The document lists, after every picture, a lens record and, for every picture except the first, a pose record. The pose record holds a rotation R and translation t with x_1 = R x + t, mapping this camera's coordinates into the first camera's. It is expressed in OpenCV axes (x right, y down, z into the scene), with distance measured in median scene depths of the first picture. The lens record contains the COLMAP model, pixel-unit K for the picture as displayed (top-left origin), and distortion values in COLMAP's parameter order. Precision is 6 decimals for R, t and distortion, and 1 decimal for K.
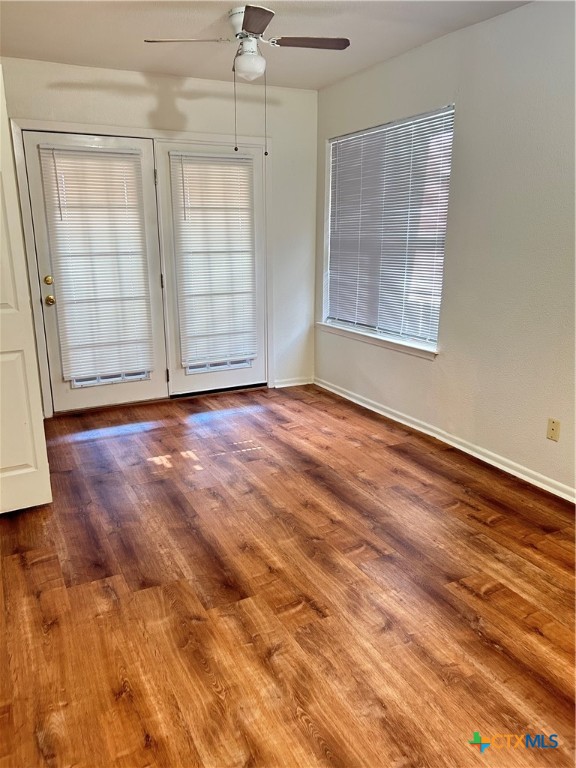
lens RADIAL K [[573.6, 0, 283.2], [0, 573.6, 385.3], [0, 0, 1]] dist [0.083661, -0.096516]
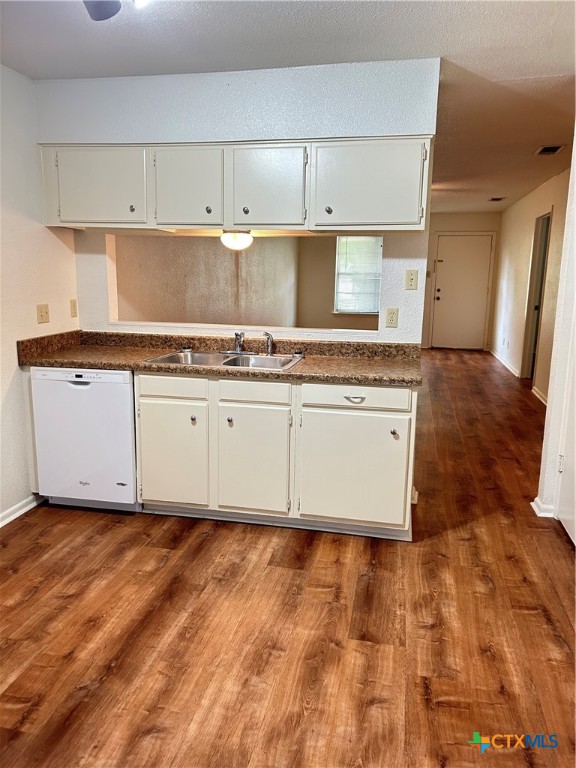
lens RADIAL K [[576.3, 0, 274.9], [0, 576.3, 372.1], [0, 0, 1]] dist [0.065780, -0.069395]
pose [[-0.767784, -0.112564, 0.630744, -0.528063], [0.161621, 0.918584, 0.360668, -0.425443], [-0.619989, 0.378856, -0.687081, 1.485902]]
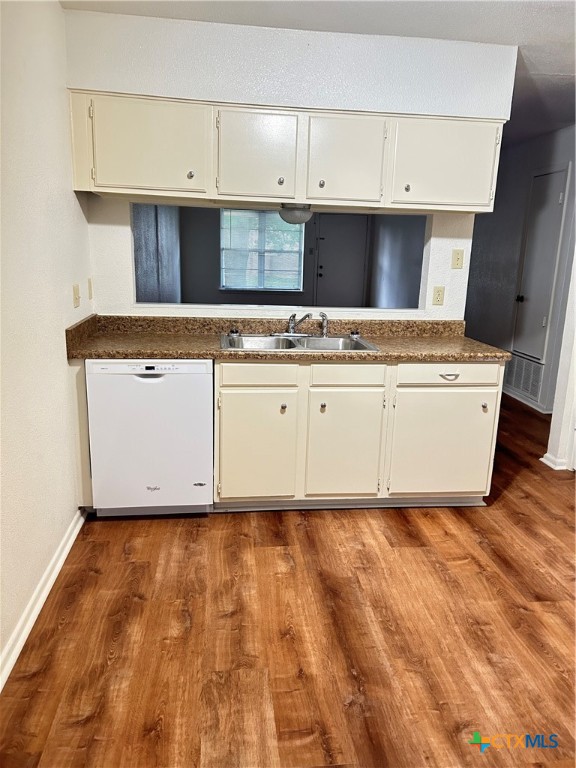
lens RADIAL K [[578.6, 0, 286.2], [0, 578.6, 375.5], [0, 0, 1]] dist [0.072314, -0.078768]
pose [[-0.937342, -0.093551, 0.335615, 0.204098], [0.069810, 0.893313, 0.443980, -0.518011], [-0.341344, 0.439591, -0.830809, 1.823076]]
